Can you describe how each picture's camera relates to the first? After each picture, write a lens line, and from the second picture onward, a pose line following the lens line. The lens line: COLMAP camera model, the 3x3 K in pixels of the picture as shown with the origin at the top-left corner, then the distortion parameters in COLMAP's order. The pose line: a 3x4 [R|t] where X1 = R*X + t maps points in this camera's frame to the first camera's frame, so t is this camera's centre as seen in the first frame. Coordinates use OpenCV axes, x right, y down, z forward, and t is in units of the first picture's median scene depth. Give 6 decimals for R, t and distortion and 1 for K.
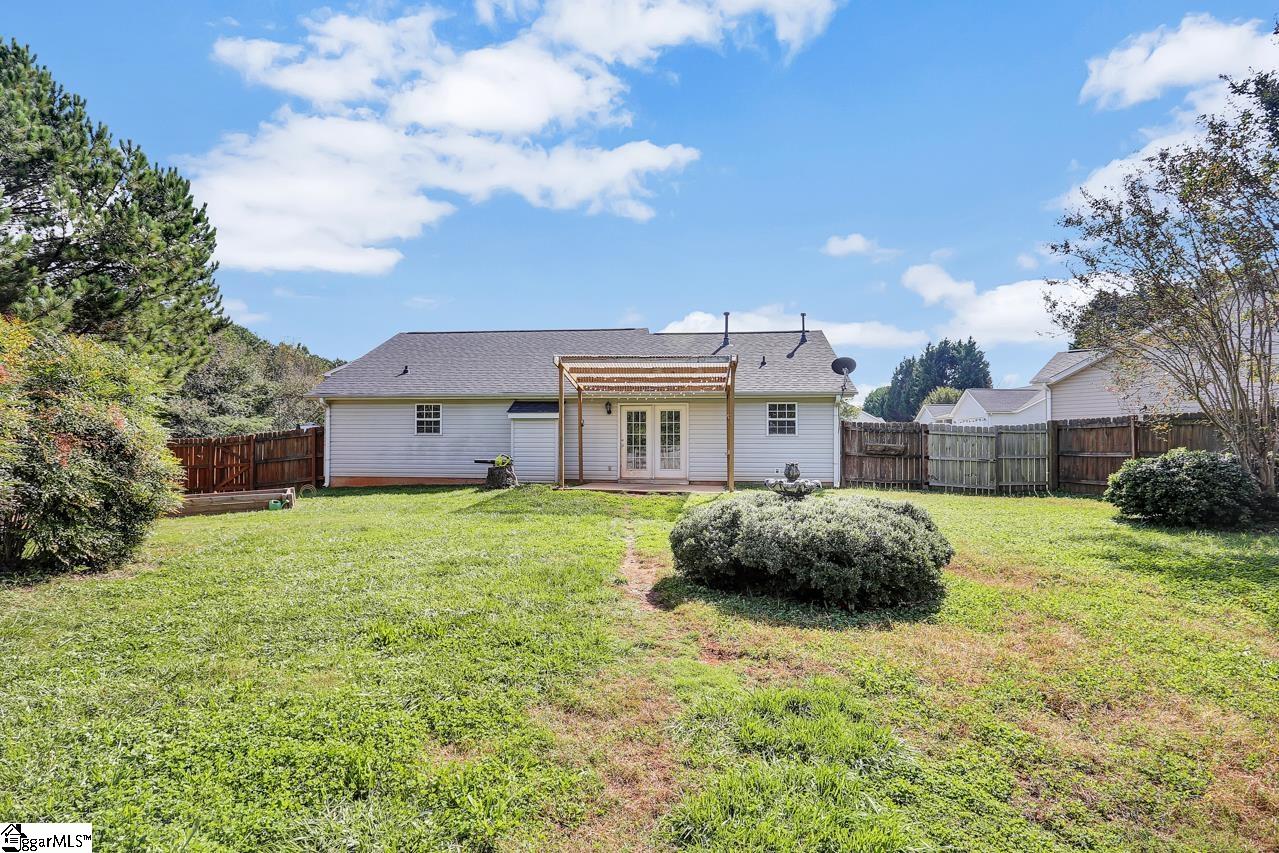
lens RADIAL K [[636.0, 0, 626.4], [0, 636.0, 414.7], [0, 0, 1]] dist [-0.003922, -0.000136]
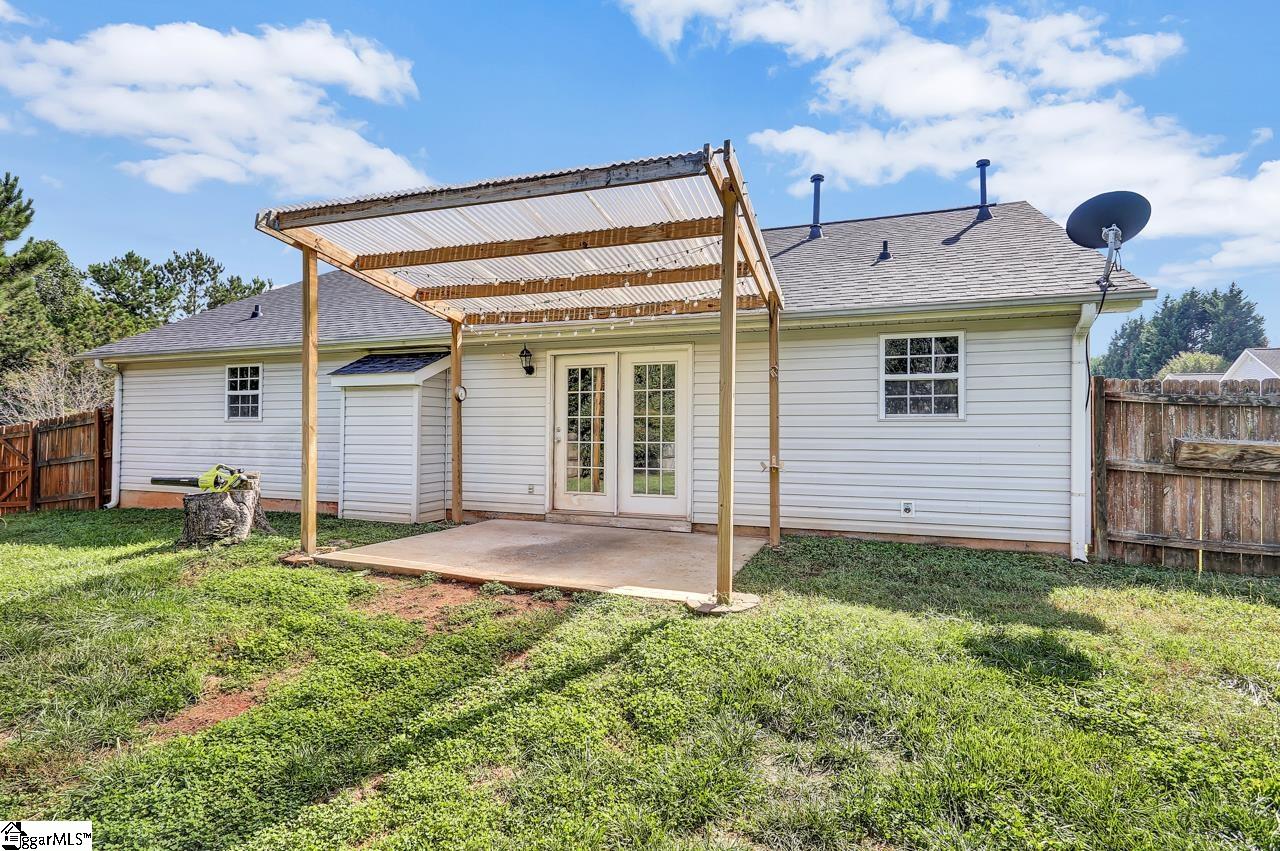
lens RADIAL K [[636.0, 0, 633.2], [0, 636.0, 426.3], [0, 0, 1]] dist [-0.000832, -0.000172]
pose [[0.973455, -0.002690, -0.228862, 0.155506], [0.012304, 0.999100, 0.040592, 0.019344], [0.228547, -0.042330, 0.972612, 0.556153]]
